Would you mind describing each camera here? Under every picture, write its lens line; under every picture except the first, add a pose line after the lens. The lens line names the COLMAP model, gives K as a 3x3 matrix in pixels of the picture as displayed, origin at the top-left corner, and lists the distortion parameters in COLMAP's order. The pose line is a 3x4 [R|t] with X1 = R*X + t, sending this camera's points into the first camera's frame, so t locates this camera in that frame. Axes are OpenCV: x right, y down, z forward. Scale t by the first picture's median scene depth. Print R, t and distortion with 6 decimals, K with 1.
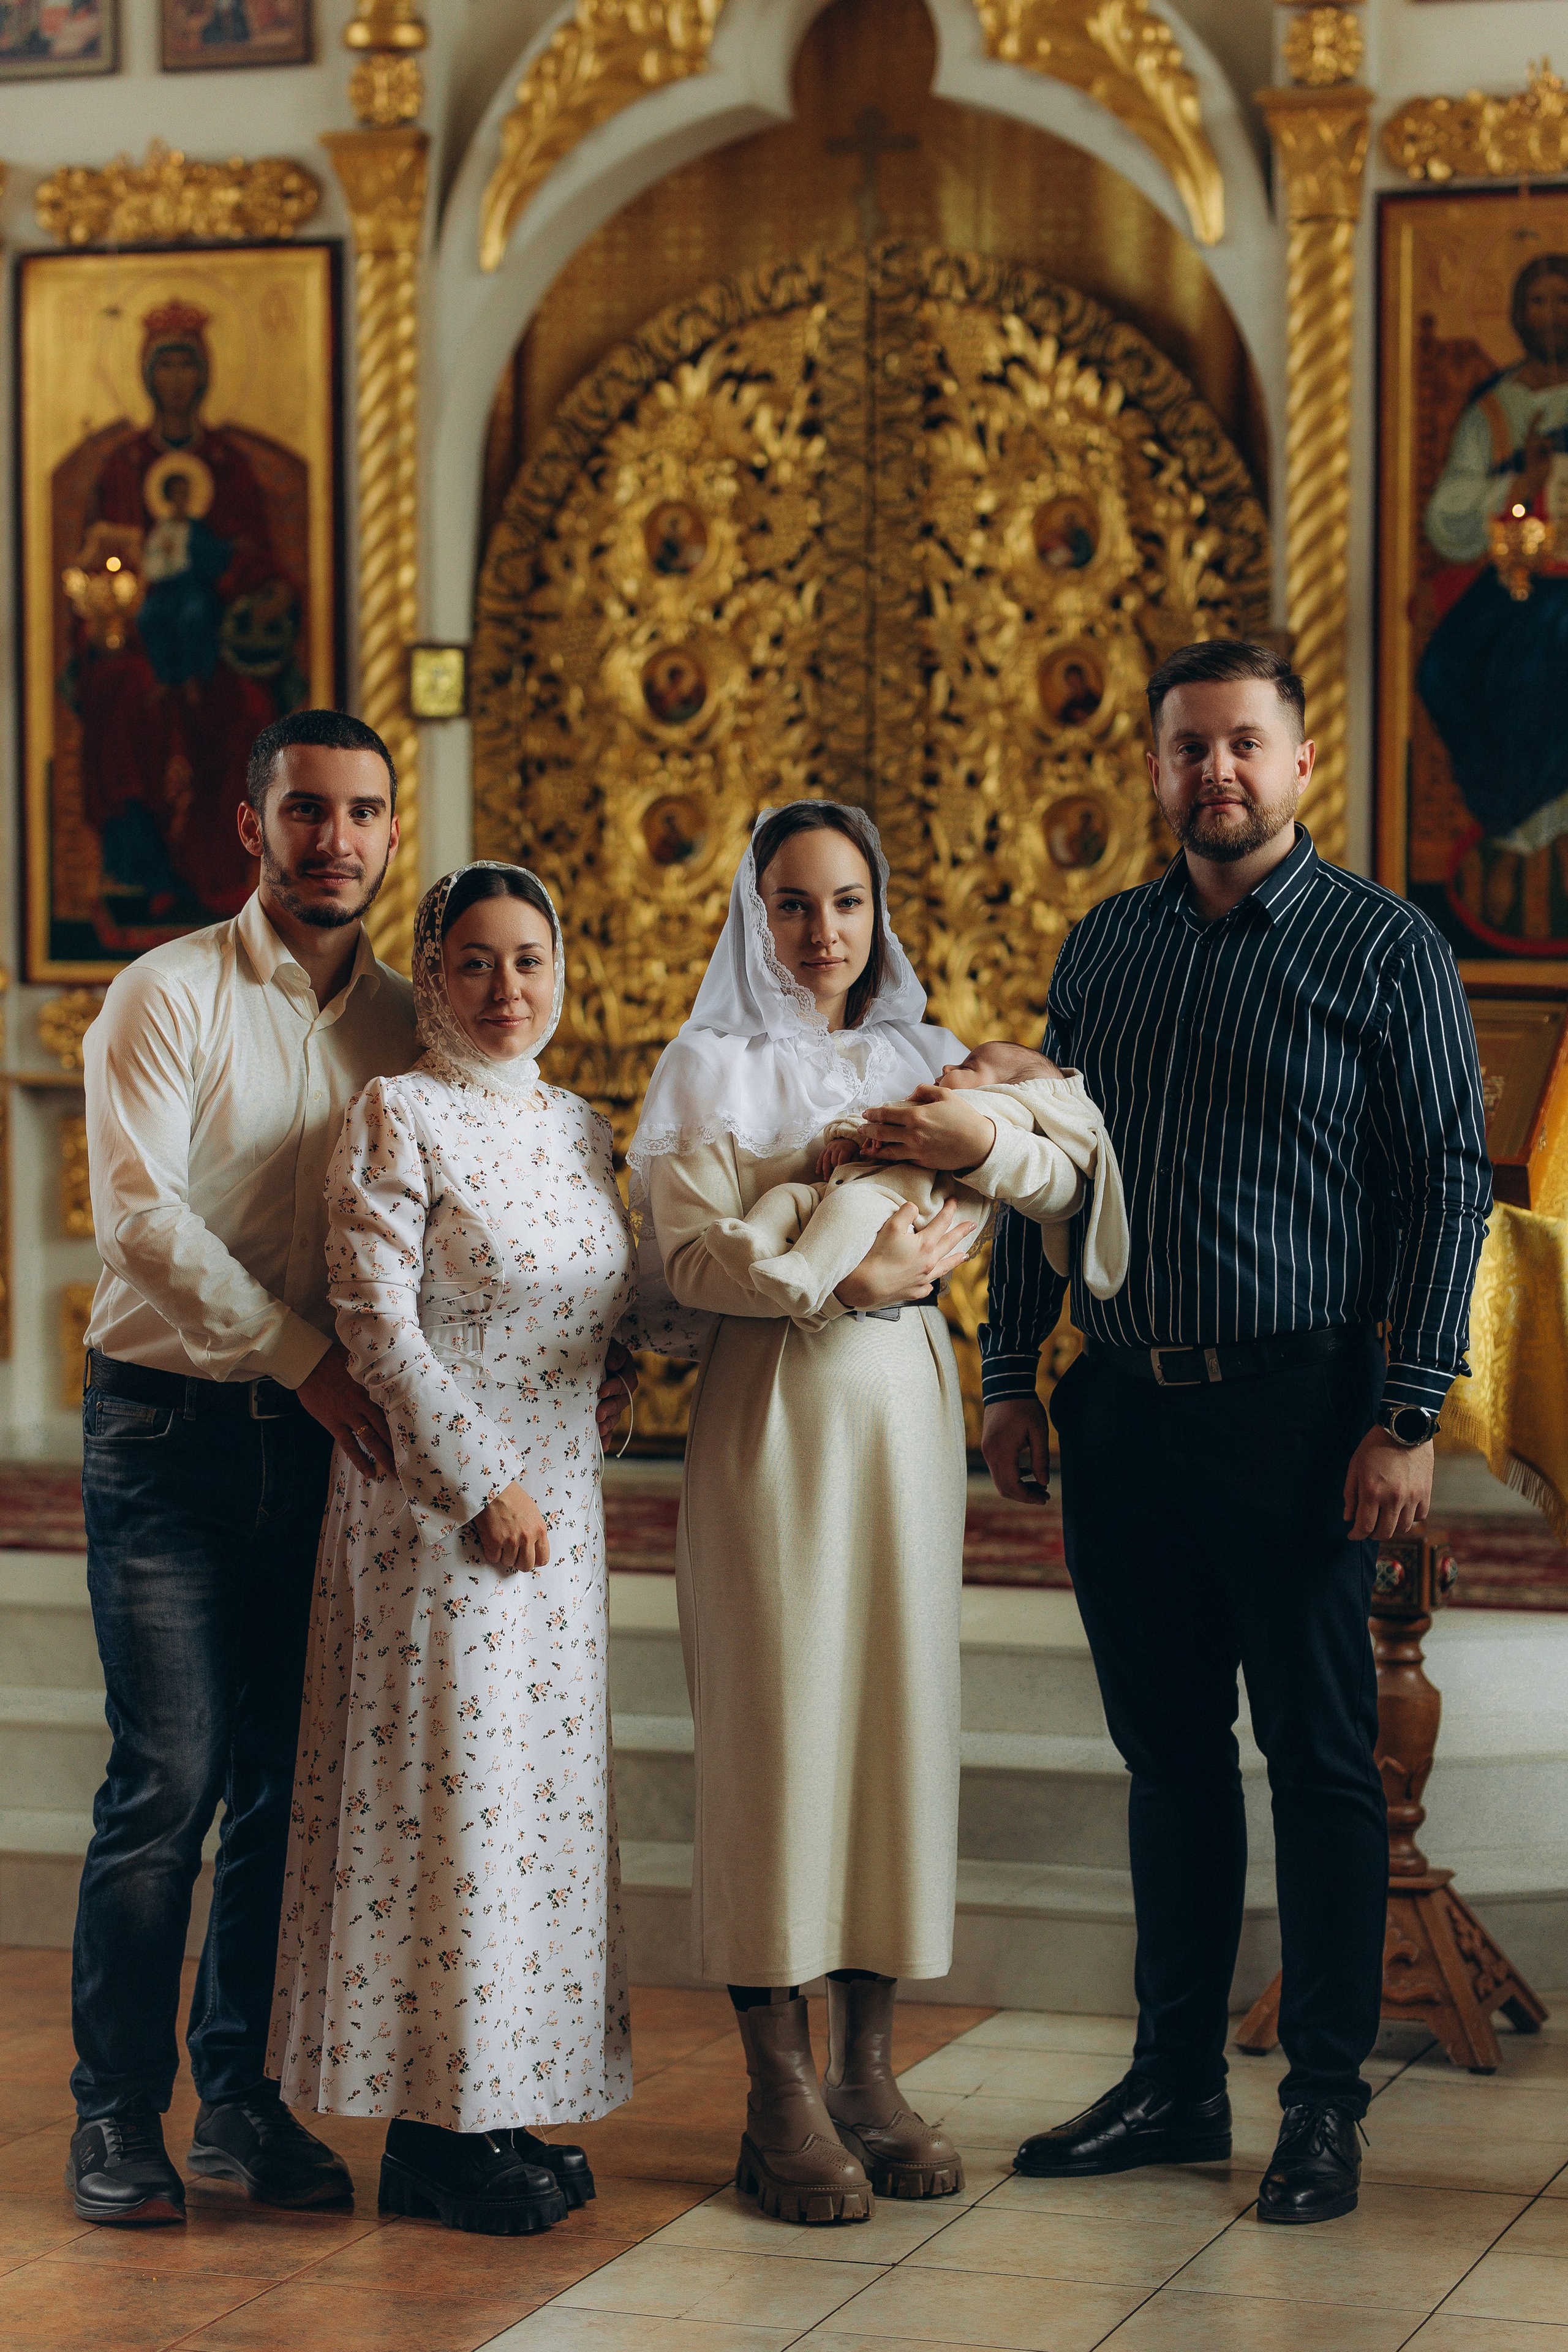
lens RADIAL K [[5823.4, 0, 784.0], [0, 5823.4, 1176.0], [0, 0, 1]] dist [0.396366, -3.793871]
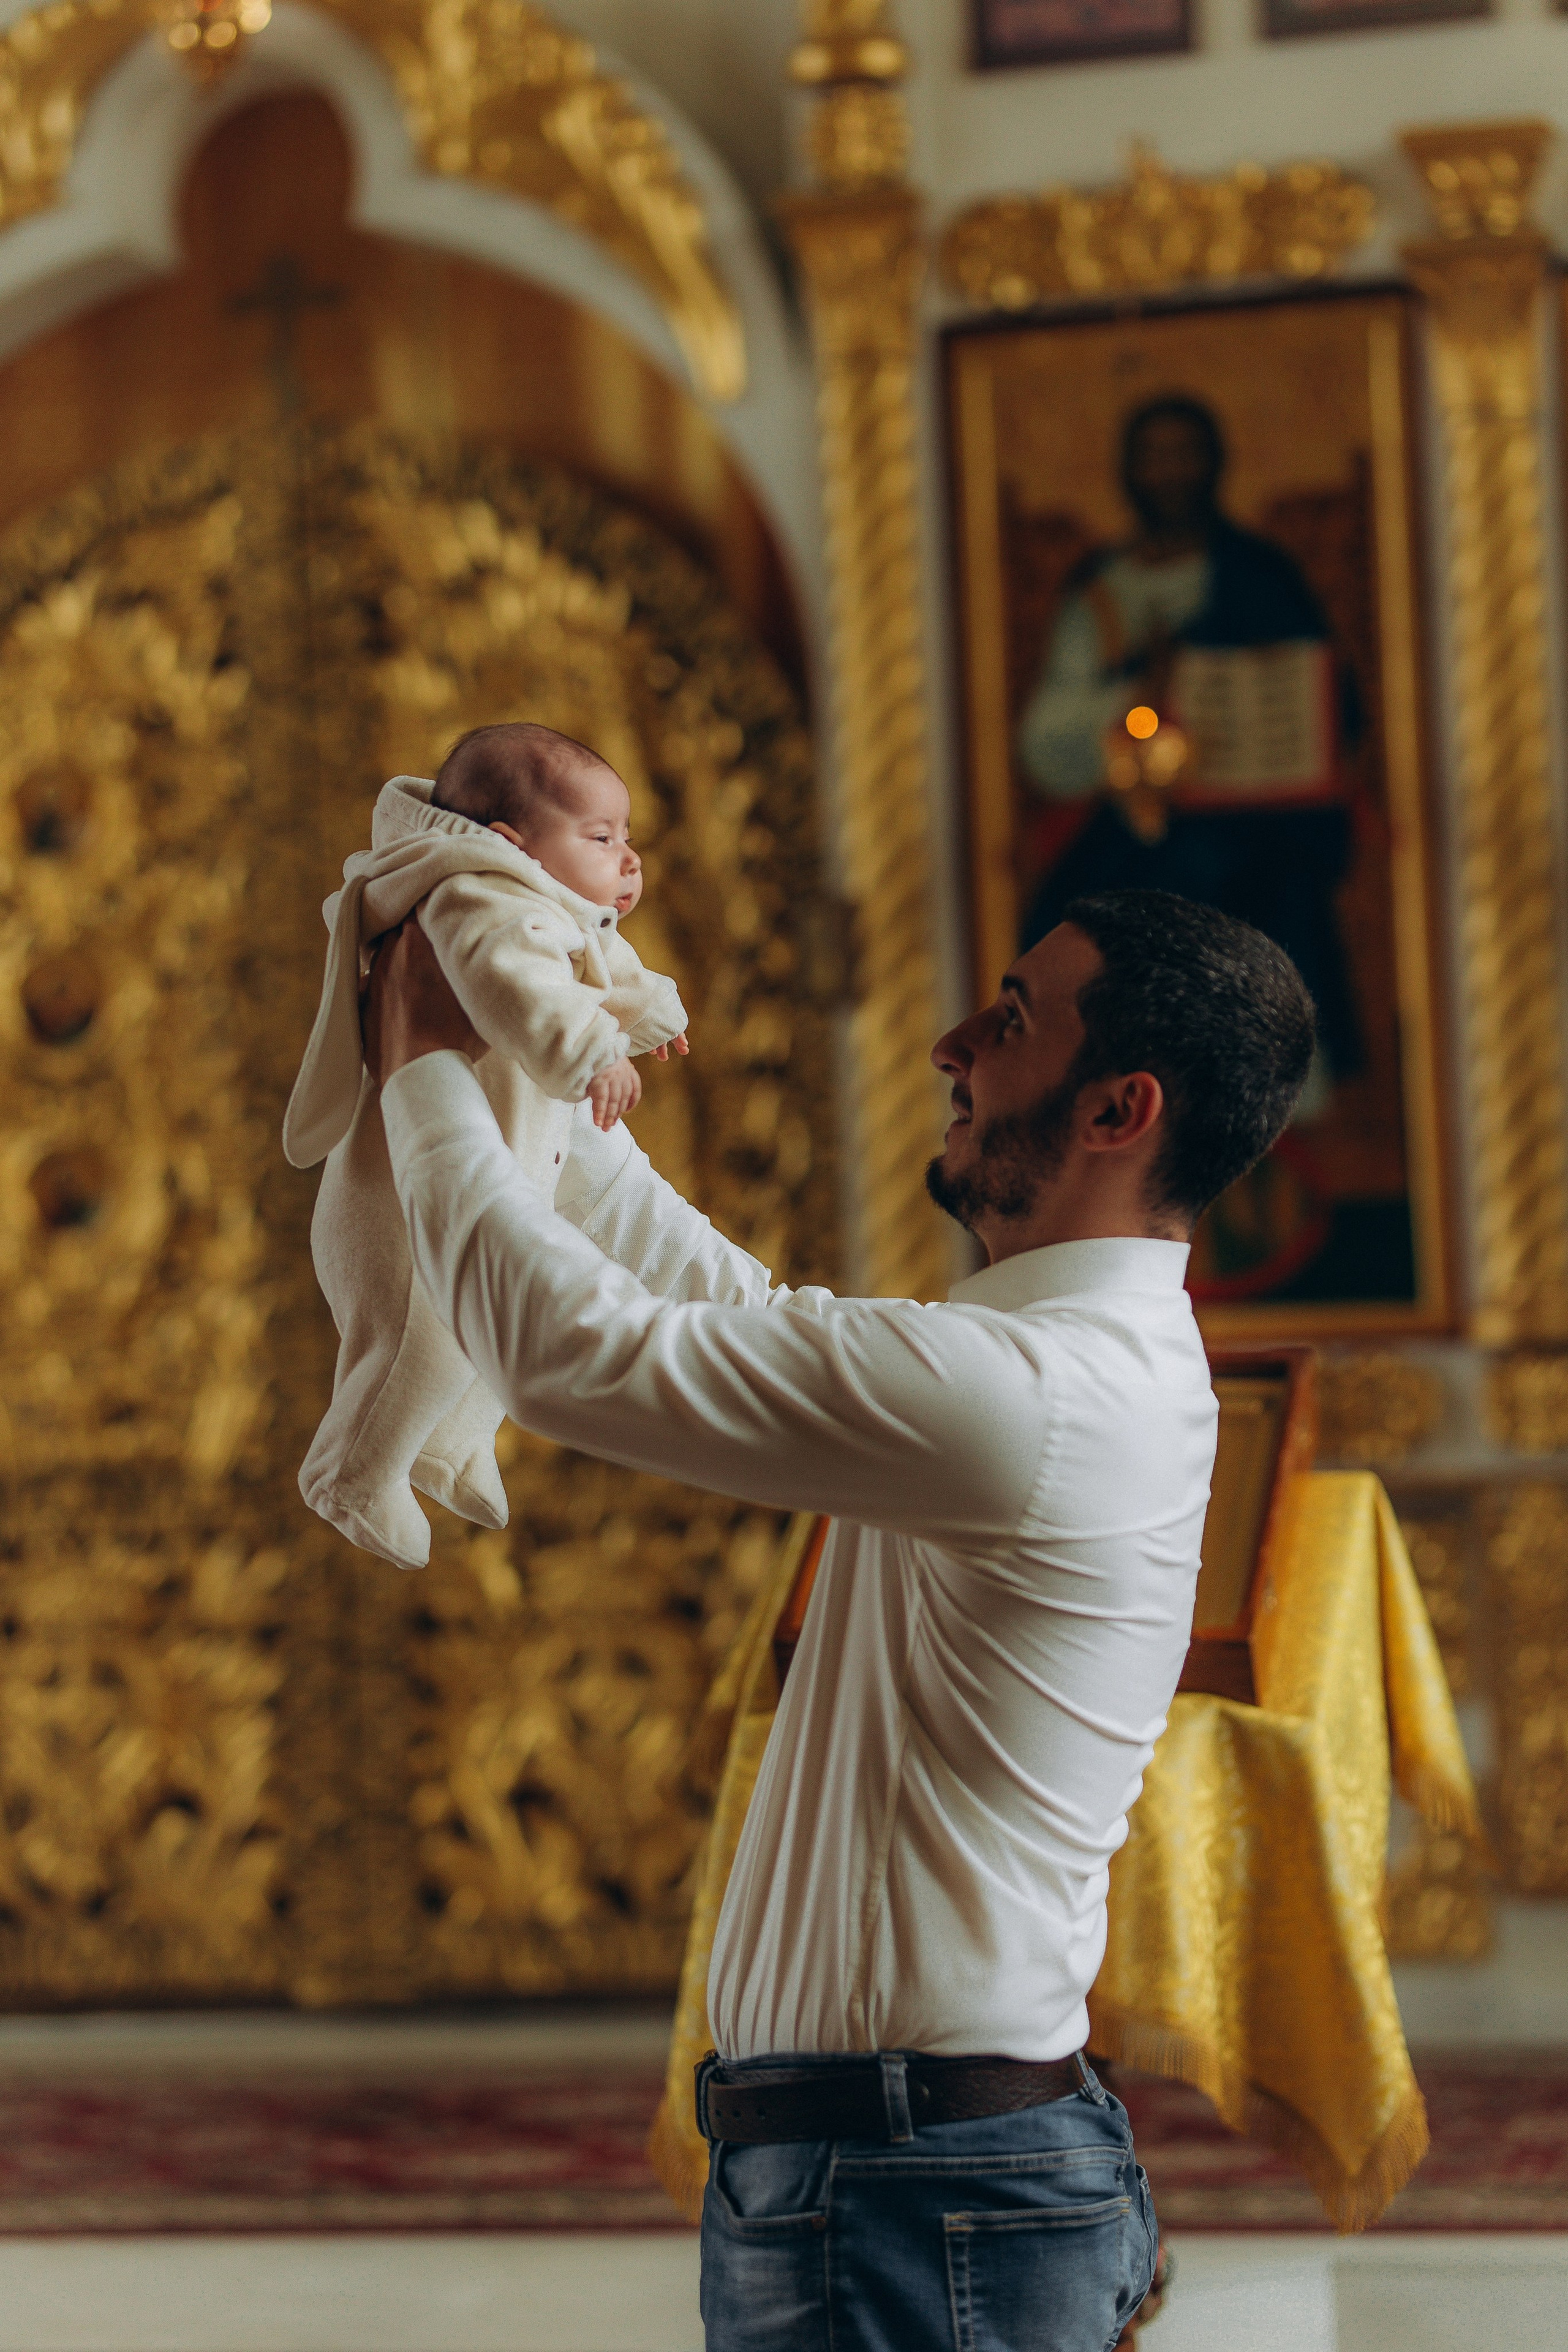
lens RADIAL K [[6369.6, 0, 691.8], [0, 6369.6, 1185.7], [0, 0, 1]] dist [0.426120, -1.498825]
pose [[0.997307, -0.045416, 0.057579, 0.015292], [0.048699, 0.997189, -0.056952, -0.008404], [-0.054831, 0.059602, 0.996715, 0.168704]]
